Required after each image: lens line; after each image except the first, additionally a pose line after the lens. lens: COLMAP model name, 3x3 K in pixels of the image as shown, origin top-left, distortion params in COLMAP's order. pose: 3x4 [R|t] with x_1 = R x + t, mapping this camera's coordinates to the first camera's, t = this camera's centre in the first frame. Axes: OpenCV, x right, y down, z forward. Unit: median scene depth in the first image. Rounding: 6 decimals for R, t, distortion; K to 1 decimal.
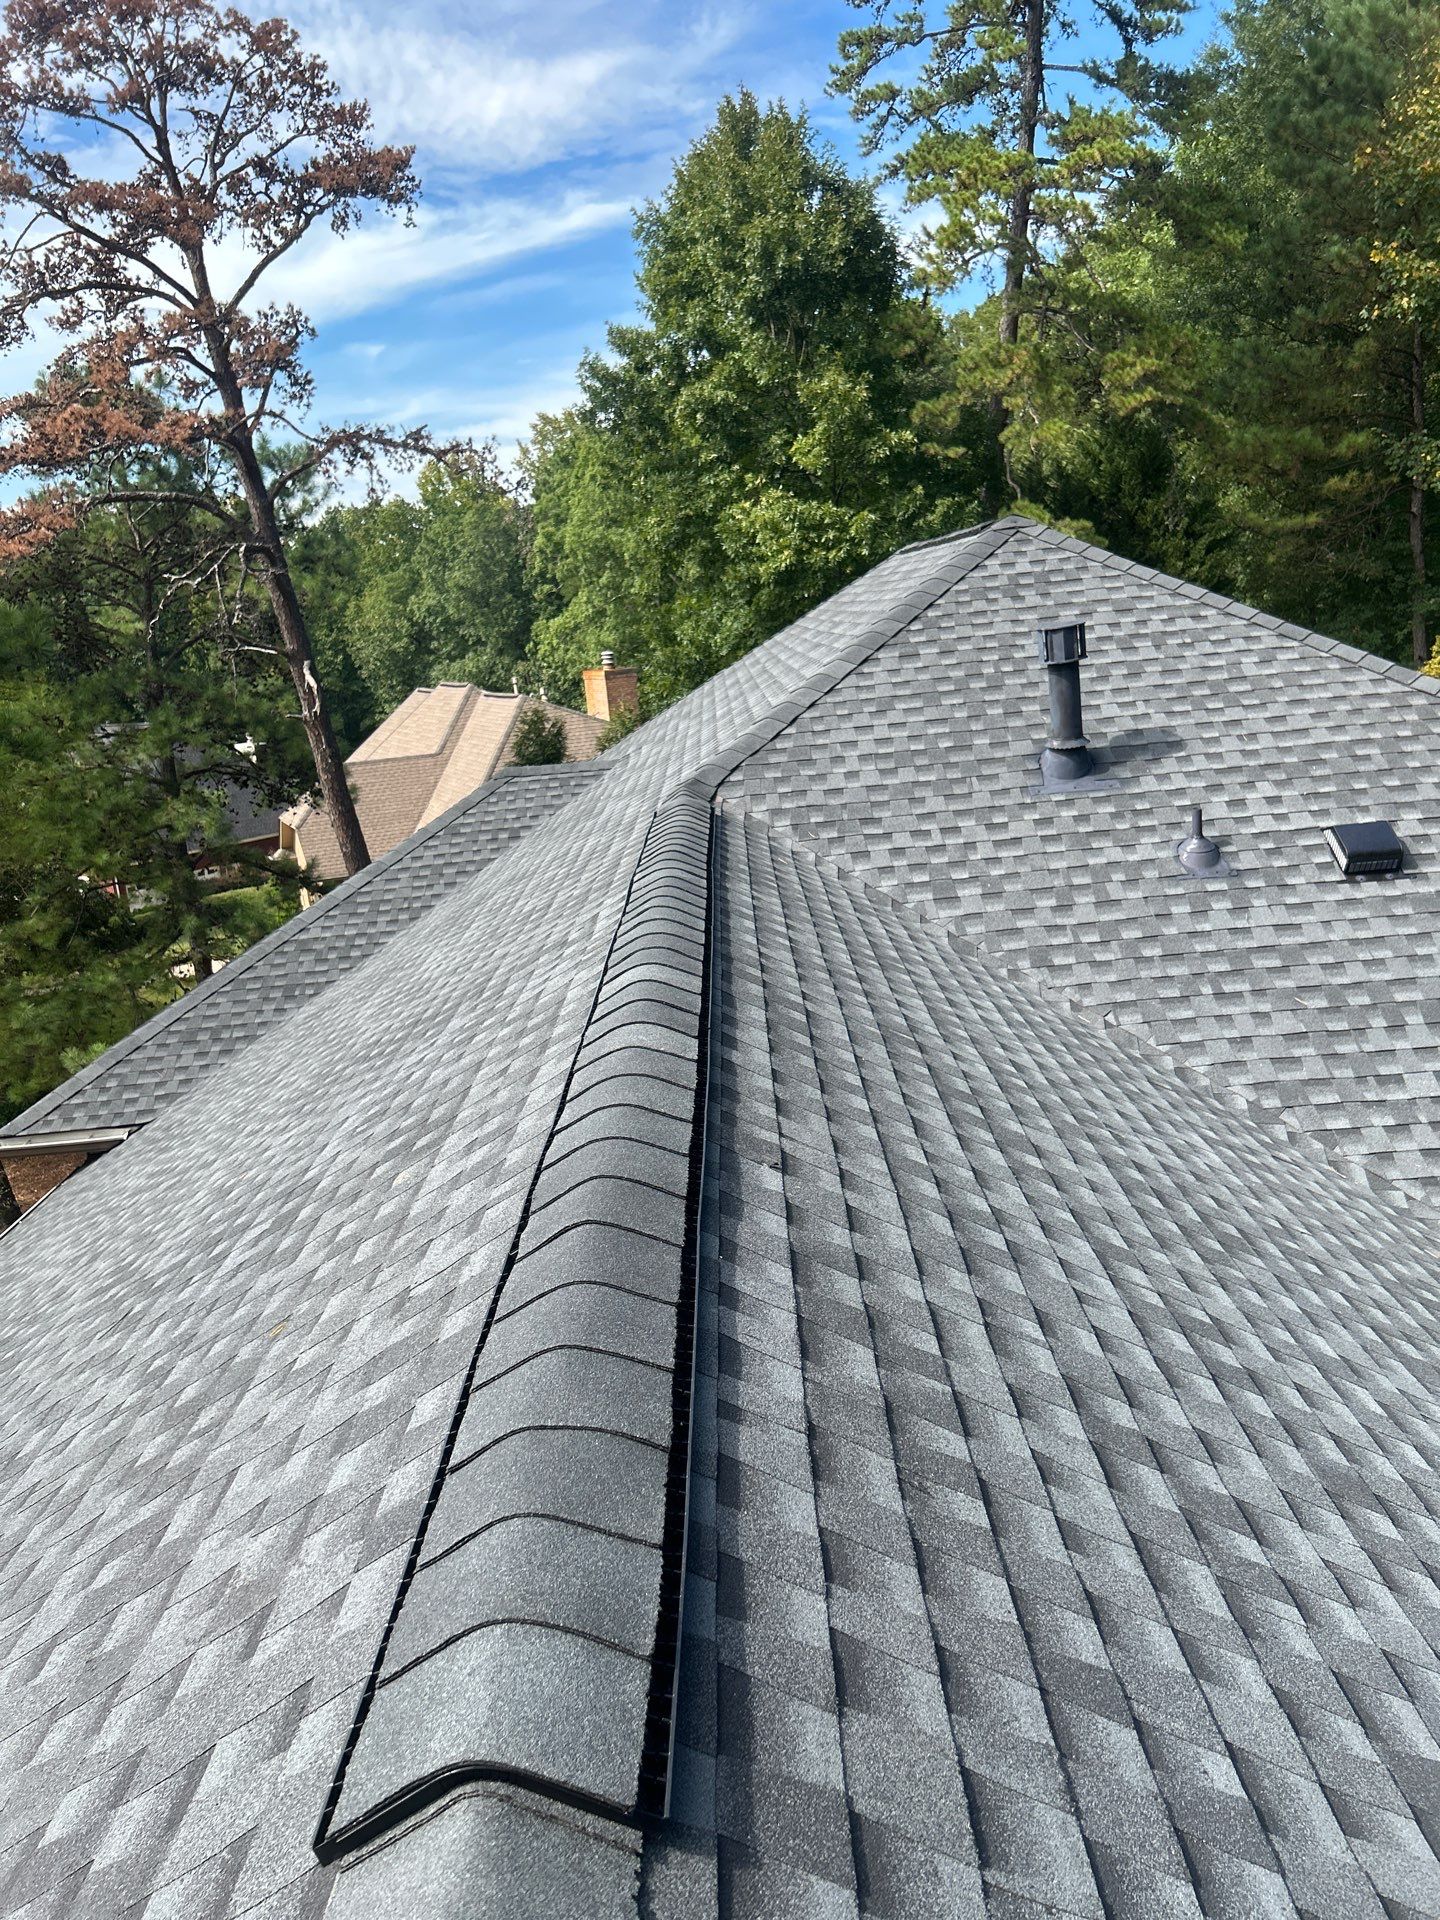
lens RADIAL K [[1445.4, 0, 720.0], [0, 1445.4, 960.0], [0, 0, 1]] dist [0.004061, -0.007415]
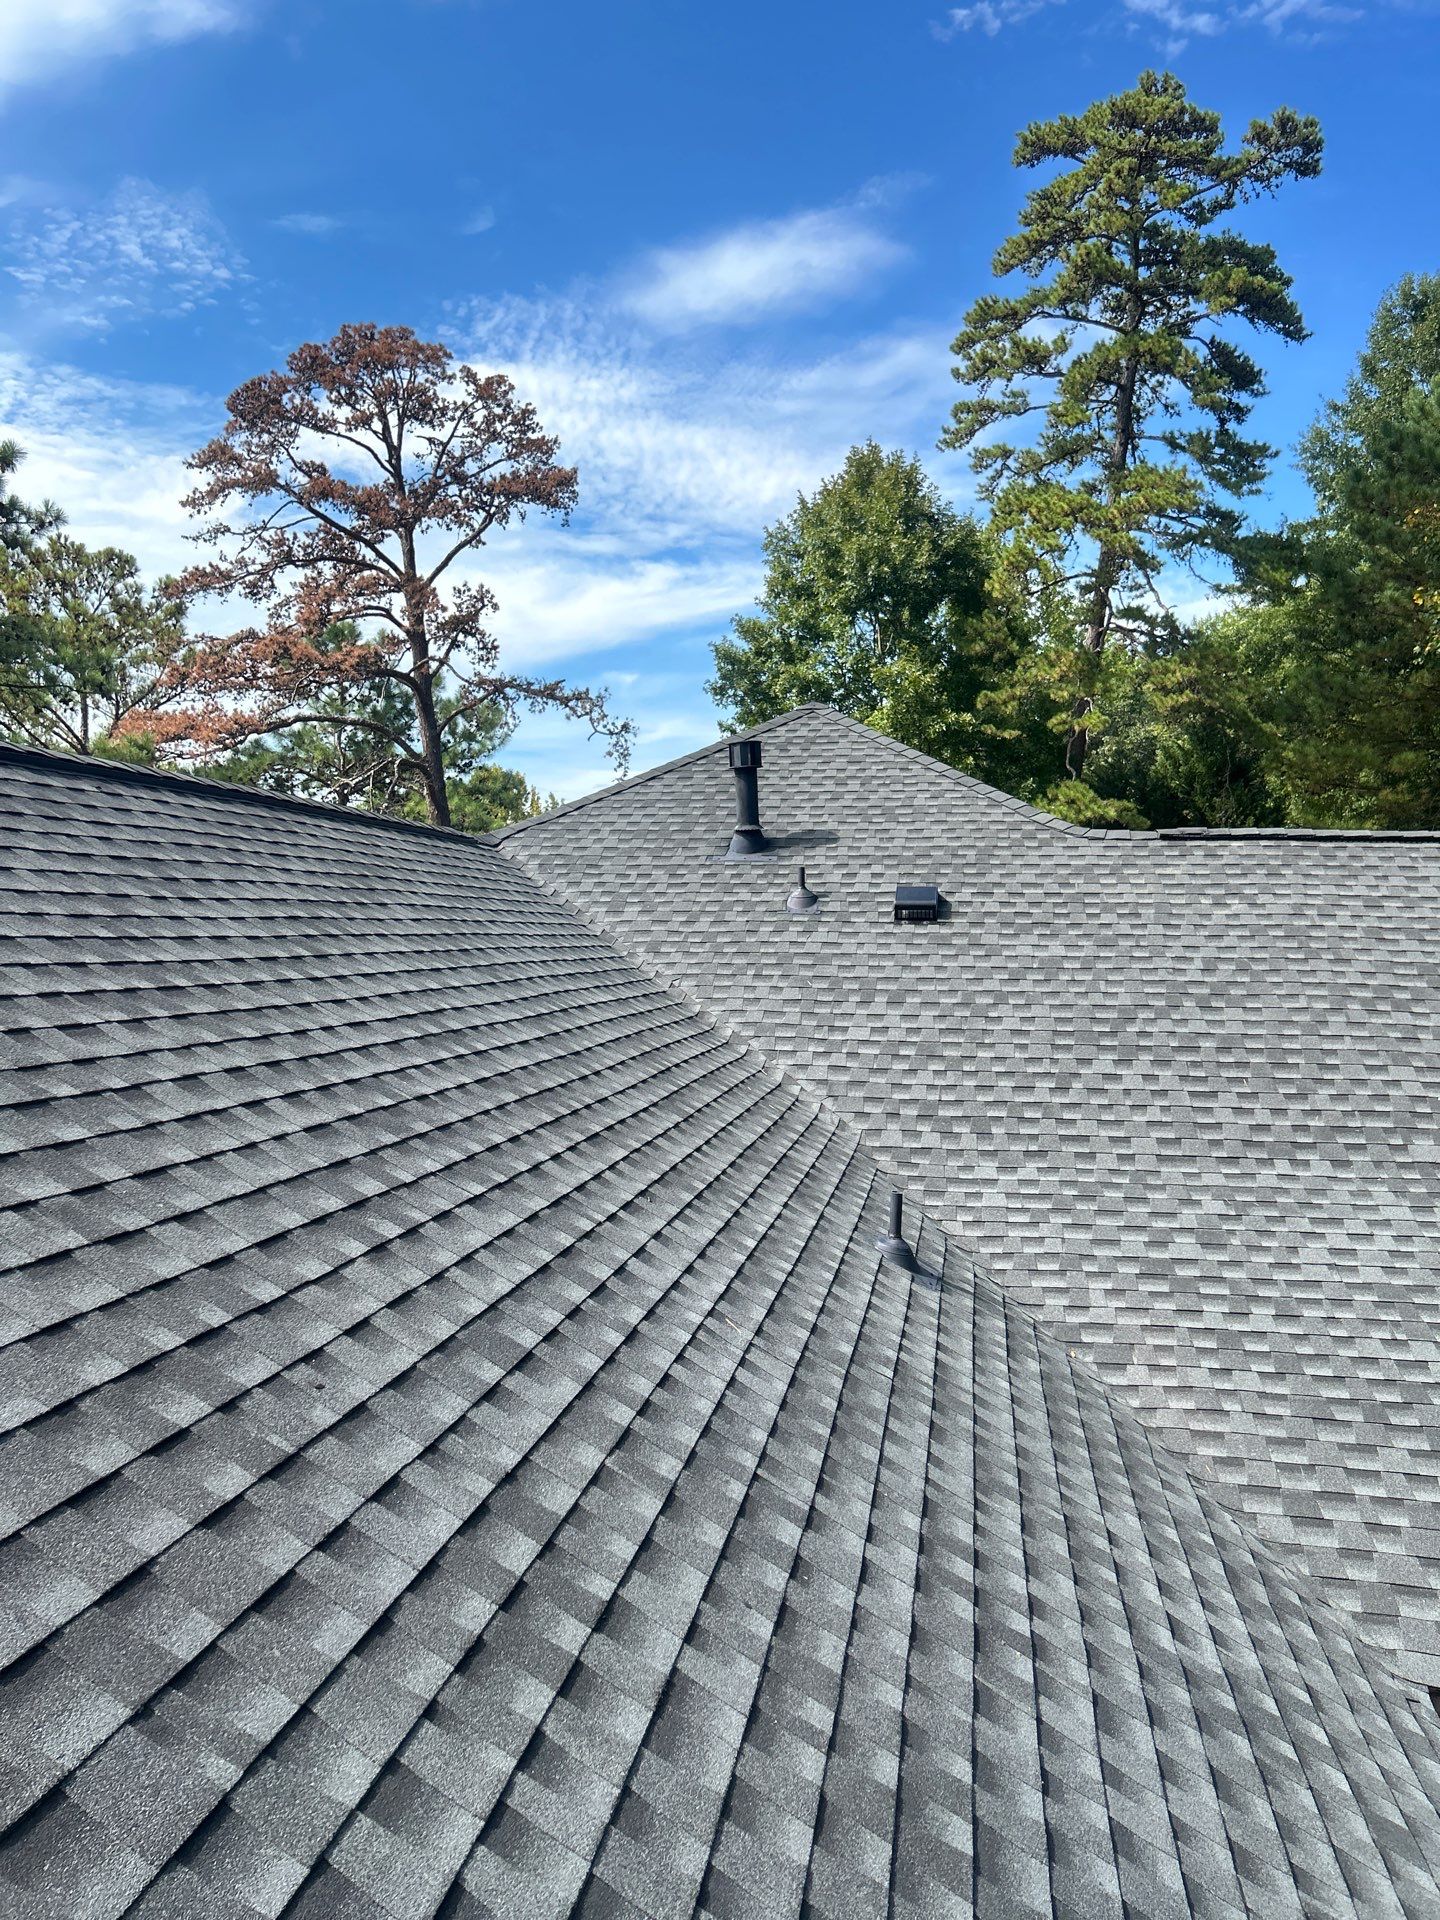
lens RADIAL K [[1445.4, 0, 720.0], [0, 1445.4, 960.0], [0, 0, 1]] dist [0.004061, -0.007415]
pose [[0.979650, 0.101295, -0.173279, 0.154125], [-0.136025, 0.969881, -0.202061, 0.081417], [0.147592, 0.221519, 0.963922, -0.089864]]
